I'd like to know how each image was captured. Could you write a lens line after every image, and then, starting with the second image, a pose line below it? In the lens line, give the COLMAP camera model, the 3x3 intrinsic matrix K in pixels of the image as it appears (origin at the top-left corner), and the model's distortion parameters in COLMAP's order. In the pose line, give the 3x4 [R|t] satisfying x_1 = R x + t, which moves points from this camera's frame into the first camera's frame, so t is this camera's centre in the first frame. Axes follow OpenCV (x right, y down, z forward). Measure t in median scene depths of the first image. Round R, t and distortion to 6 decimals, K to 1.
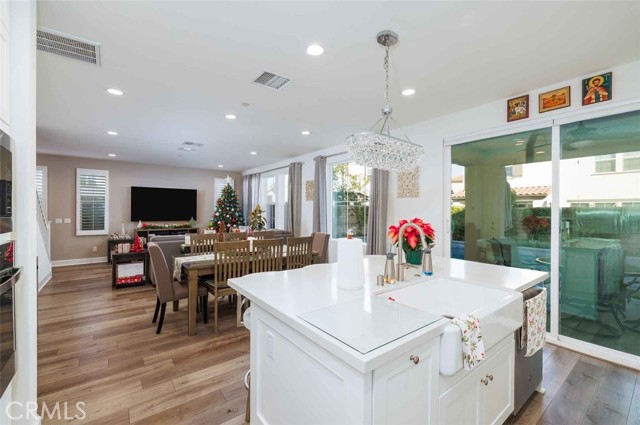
lens RADIAL K [[273.3, 0, 321.0], [0, 273.3, 212.3], [0, 0, 1]] dist [-0.008597, -0.000253]
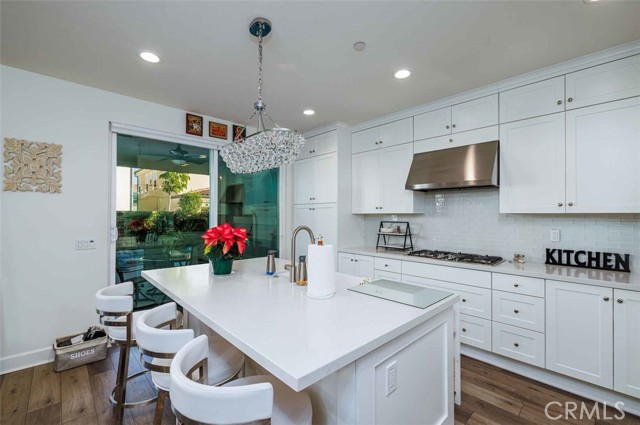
lens RADIAL K [[273.3, 0, 318.1], [0, 273.3, 213.4], [0, 0, 1]] dist [-0.008597, -0.000253]
pose [[-0.106923, 0.001822, 0.994266, -0.199498], [0.001114, 0.999998, -0.001713, -0.003277], [-0.994267, 0.000925, -0.106925, 0.257396]]
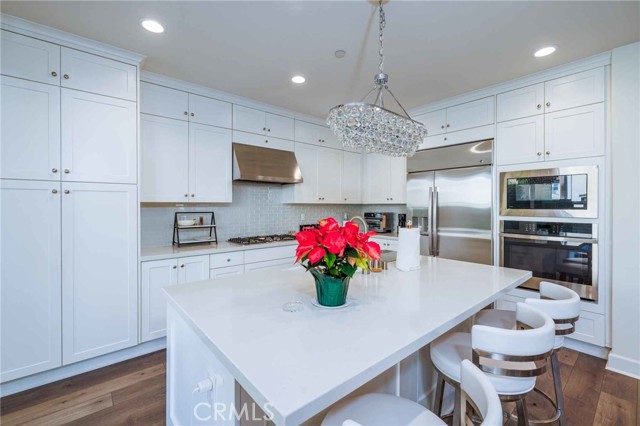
lens RADIAL K [[273.3, 0, 318.3], [0, 273.3, 207.4], [0, 0, 1]] dist [-0.008597, -0.000253]
pose [[-0.998698, -0.005480, -0.050727, 0.126721], [-0.006057, 0.999919, 0.011235, -0.002202], [0.050661, 0.011528, -0.998649, 0.511041]]
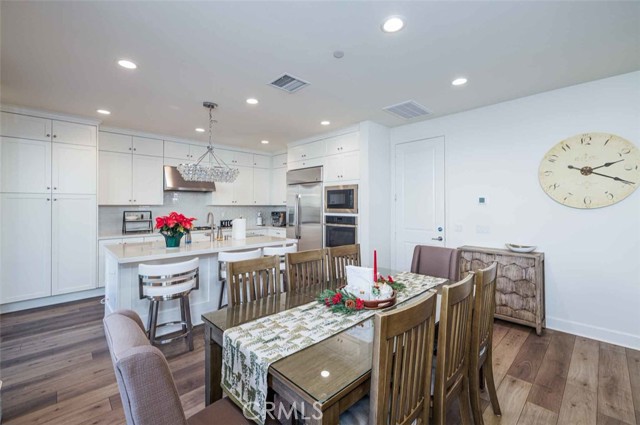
lens RADIAL K [[273.3, 0, 316.8], [0, 273.3, 204.3], [0, 0, 1]] dist [-0.008597, -0.000253]
pose [[-0.994816, -0.005023, -0.101566, -0.076026], [-0.004785, 0.999985, -0.002585, -0.005736], [0.101578, -0.002086, -0.994825, 0.788105]]
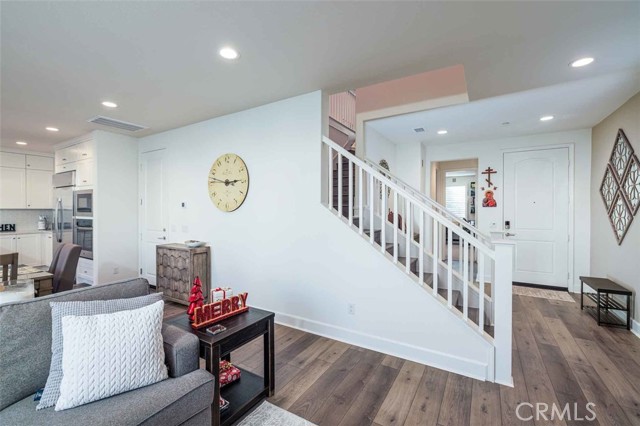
lens RADIAL K [[273.3, 0, 316.7], [0, 273.3, 212.8], [0, 0, 1]] dist [-0.008597, -0.000253]
pose [[-0.931239, 0.000548, -0.364409, -0.482419], [-0.005459, 0.999866, 0.015453, -0.008950], [0.364369, 0.016380, -0.931111, 0.983318]]
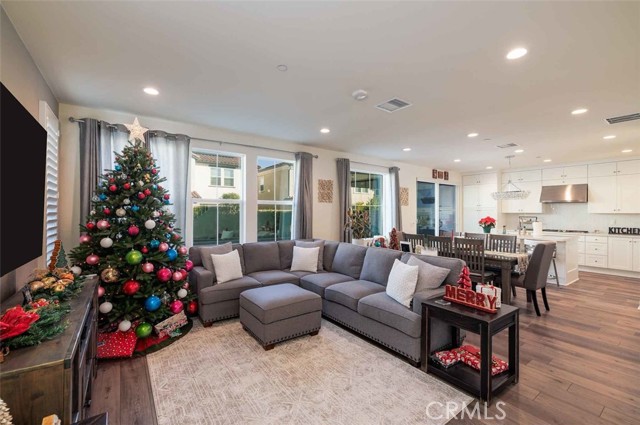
lens RADIAL K [[273.3, 0, 314.9], [0, 273.3, 212.8], [0, 0, 1]] dist [-0.008597, -0.000253]
pose [[0.036628, -0.002743, 0.999325, -0.814249], [0.001792, 0.999995, 0.002680, -0.008936], [-0.999327, 0.001692, 0.036633, 0.868563]]
